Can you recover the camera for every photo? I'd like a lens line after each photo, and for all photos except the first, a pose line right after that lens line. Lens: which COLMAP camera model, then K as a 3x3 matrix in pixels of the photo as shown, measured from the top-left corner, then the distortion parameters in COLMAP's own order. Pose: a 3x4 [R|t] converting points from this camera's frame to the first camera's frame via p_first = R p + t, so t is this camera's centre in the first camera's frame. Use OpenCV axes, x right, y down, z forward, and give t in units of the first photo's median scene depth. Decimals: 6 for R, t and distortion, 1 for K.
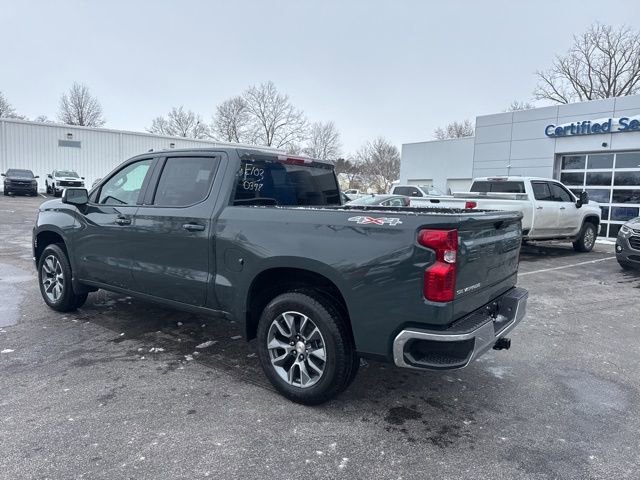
lens RADIAL K [[445.9, 0, 317.5], [0, 445.9, 243.4], [0, 0, 1]] dist [0.053817, -0.061565]
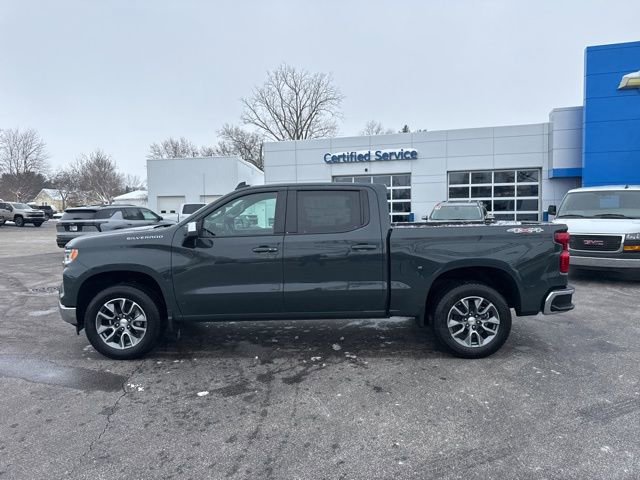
lens RADIAL K [[445.9, 0, 311.4], [0, 445.9, 248.2], [0, 0, 1]] dist [0.053817, -0.061565]
pose [[0.811586, -0.086496, 0.577794, -0.852045], [0.099308, 0.995012, 0.009464, -0.046206], [-0.575731, 0.049699, 0.816128, 0.058041]]
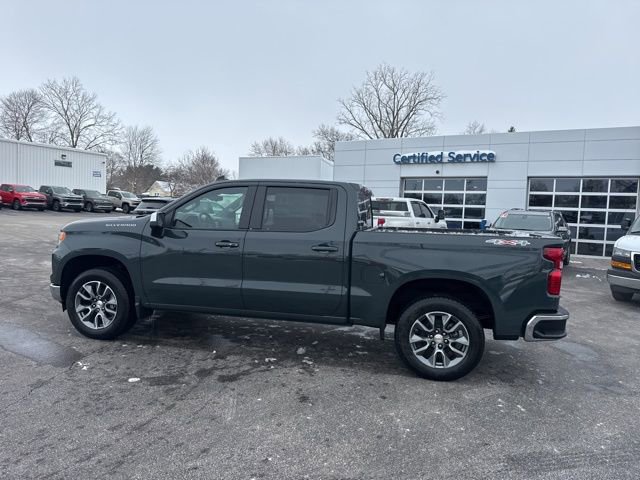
lens RADIAL K [[445.9, 0, 311.5], [0, 445.9, 246.5], [0, 0, 1]] dist [0.053817, -0.061565]
pose [[0.917219, -0.024461, 0.397633, -0.593808], [0.030417, 0.999500, -0.008677, -0.025727], [-0.397222, 0.020054, 0.917504, -0.047714]]
